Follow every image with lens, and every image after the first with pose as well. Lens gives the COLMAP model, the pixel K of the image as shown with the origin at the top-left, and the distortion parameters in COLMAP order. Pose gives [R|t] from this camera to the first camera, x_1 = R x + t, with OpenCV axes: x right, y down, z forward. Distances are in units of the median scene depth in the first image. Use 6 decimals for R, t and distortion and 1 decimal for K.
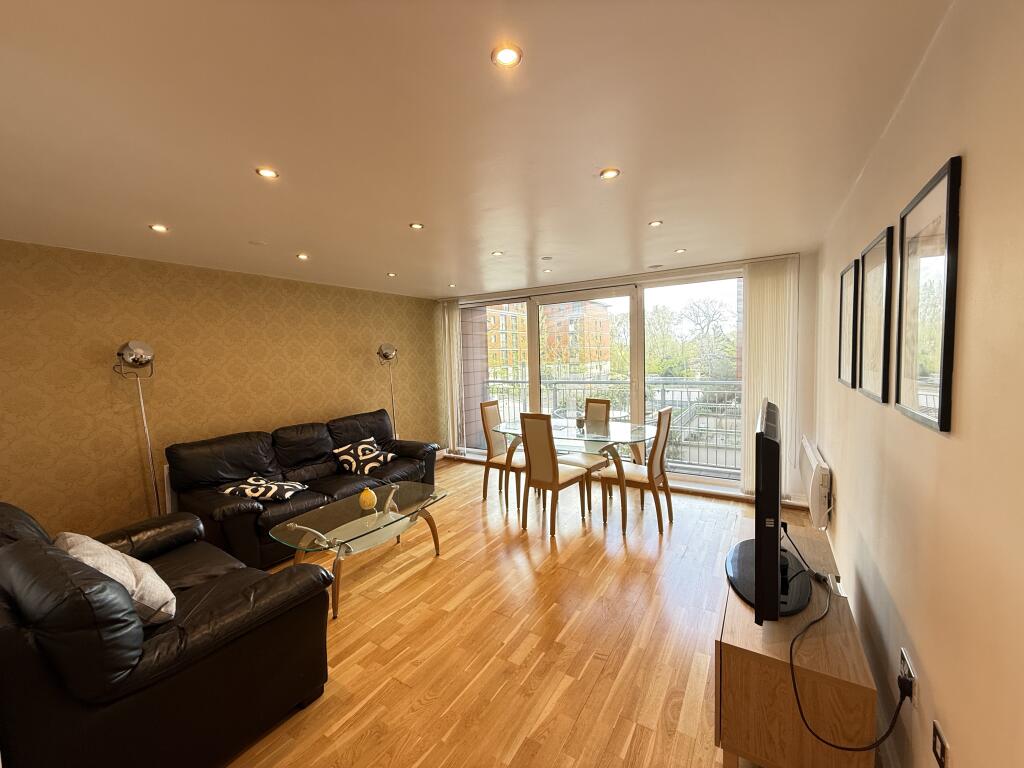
lens RADIAL K [[406.8, 0, 509.8], [0, 406.8, 384.7], [0, 0, 1]] dist [-0.001979, 0.000046]
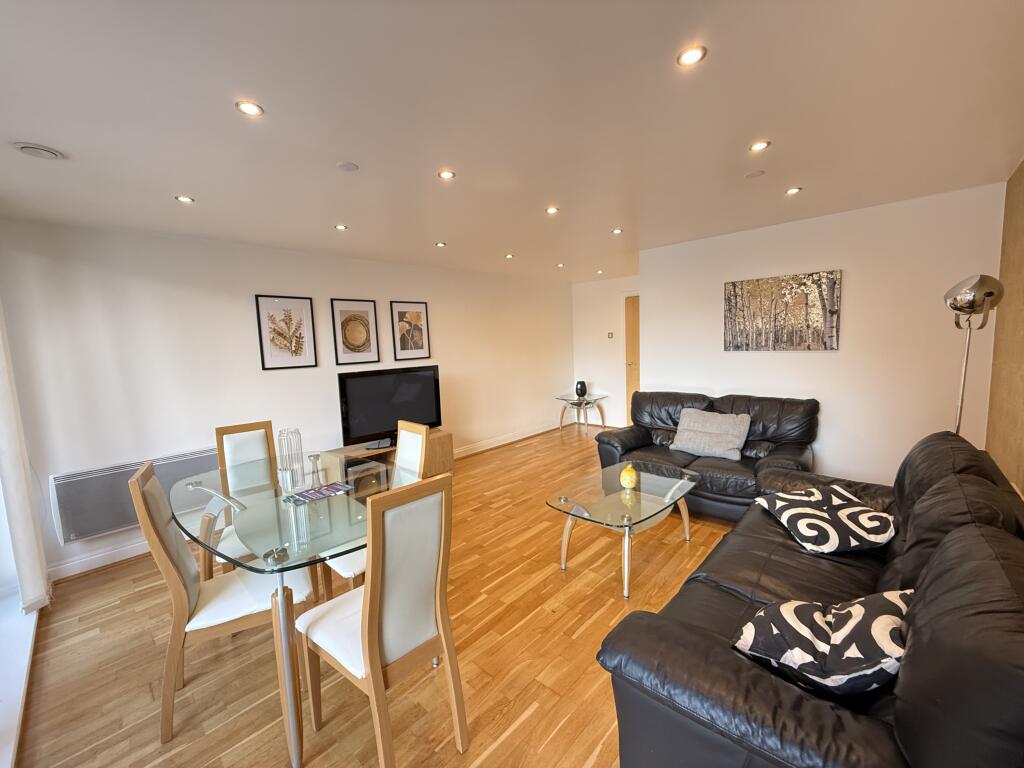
lens RADIAL K [[406.8, 0, 509.8], [0, 406.8, 384.7], [0, 0, 1]] dist [-0.001979, 0.000046]
pose [[-0.982872, 0.055128, 0.175853, -0.182248], [0.087433, 0.979474, 0.181621, -0.092428], [-0.162231, 0.193885, -0.967517, 1.415553]]
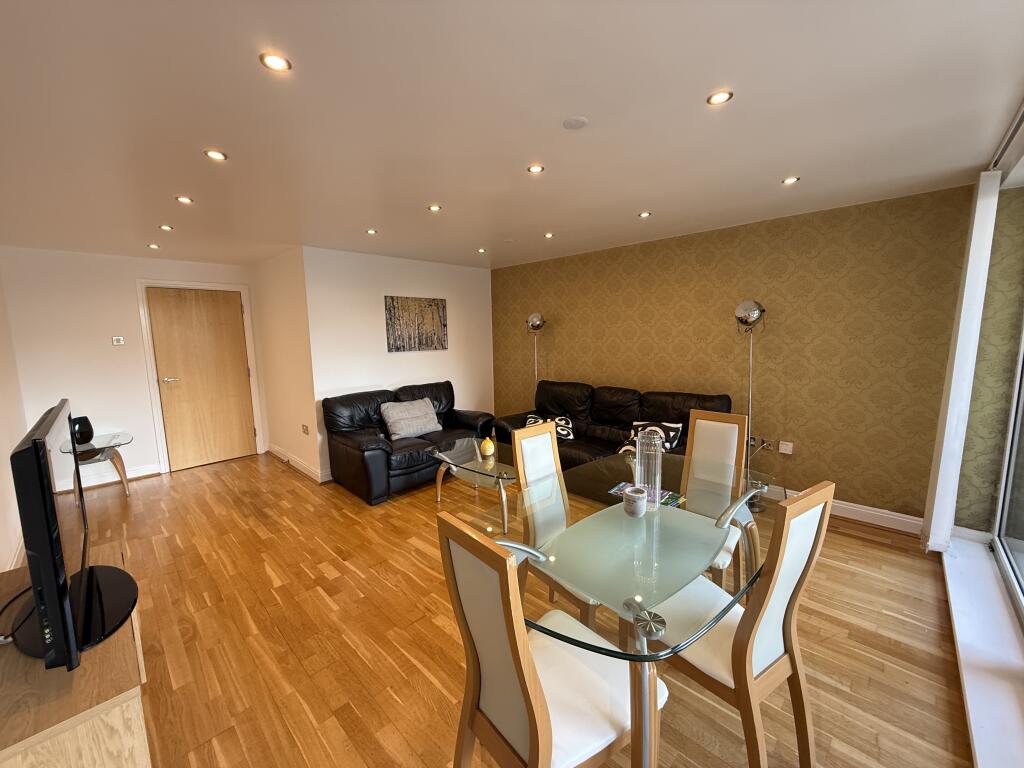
lens RADIAL K [[406.8, 0, 509.8], [0, 406.8, 384.7], [0, 0, 1]] dist [-0.001979, 0.000046]
pose [[-0.205446, 0.168185, -0.964109, 0.560785], [-0.047323, 0.982263, 0.181436, -0.087520], [0.977524, 0.082900, -0.193843, 0.947901]]
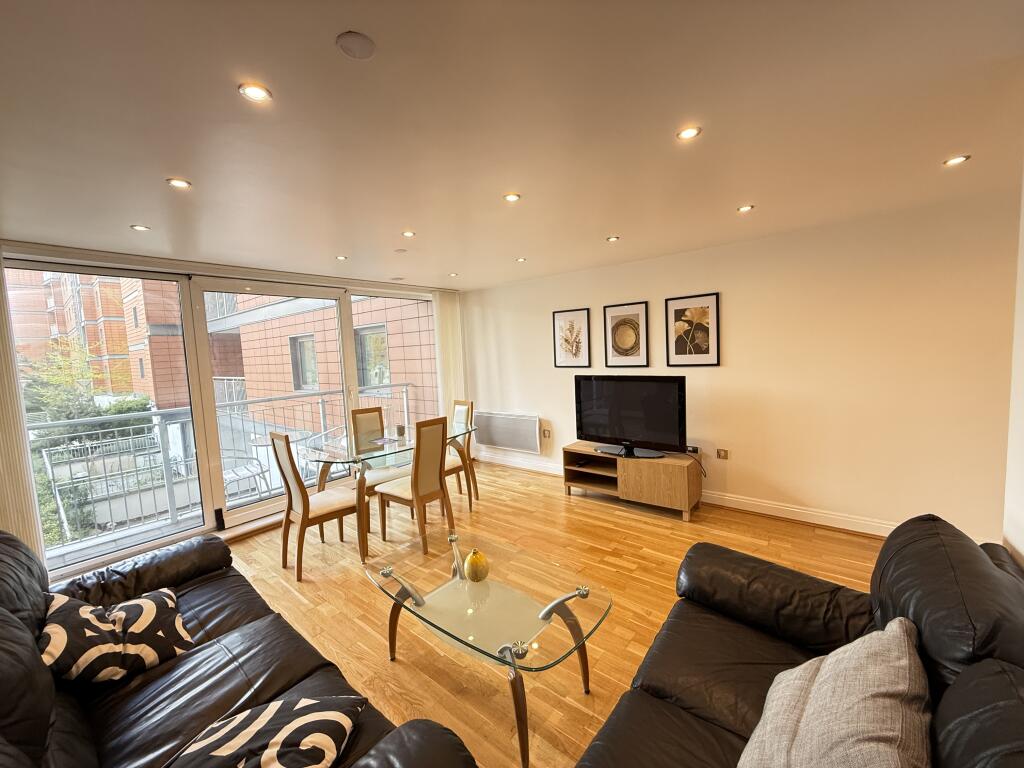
lens RADIAL K [[406.8, 0, 509.8], [0, 406.8, 384.7], [0, 0, 1]] dist [-0.001979, 0.000046]
pose [[0.114845, -0.048109, 0.992218, -0.718267], [0.117364, 0.992488, 0.034537, -0.014621], [-0.986426, 0.112485, 0.119628, 0.620834]]
